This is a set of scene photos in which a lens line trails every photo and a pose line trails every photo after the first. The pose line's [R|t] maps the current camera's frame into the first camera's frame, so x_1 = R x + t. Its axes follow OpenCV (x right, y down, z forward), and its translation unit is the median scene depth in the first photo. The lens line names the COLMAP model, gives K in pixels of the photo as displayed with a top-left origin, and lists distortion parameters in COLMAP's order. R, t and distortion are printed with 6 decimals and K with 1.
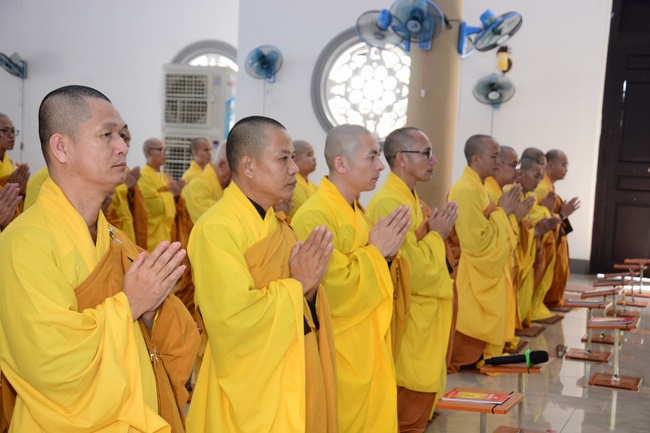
lens RADIAL K [[1112.4, 0, 328.0], [0, 1112.4, 214.1], [0, 0, 1]] dist [0.440126, 0.000000]
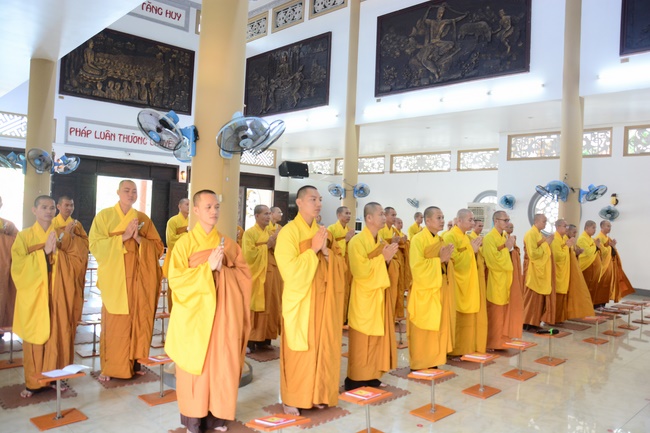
lens RADIAL K [[511.5, 0, 320.5], [0, 511.5, 217.4], [0, 0, 1]] dist [-0.142777, 0.103879]
pose [[0.888921, -0.008904, -0.457975, 0.108786], [-0.025401, 0.997314, -0.068693, -0.025663], [0.457357, 0.072696, 0.886307, -0.162891]]
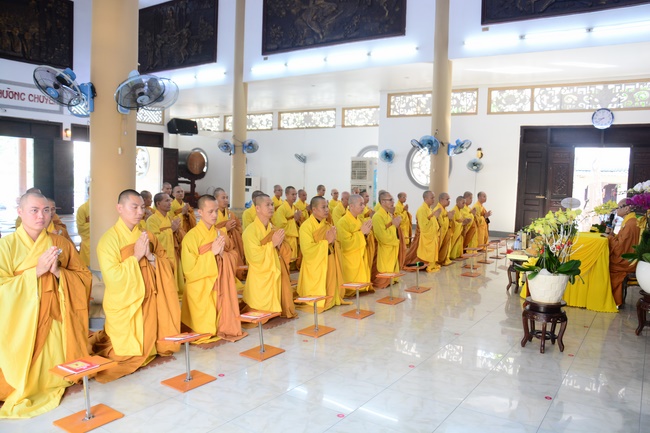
lens RADIAL K [[511.5, 0, 324.4], [0, 511.5, 214.1], [0, 0, 1]] dist [-0.142777, 0.103879]
pose [[0.967597, -0.004686, -0.252454, 0.134227], [0.006123, 0.999969, 0.004907, -0.011917], [0.252424, -0.006294, 0.967596, -0.219645]]
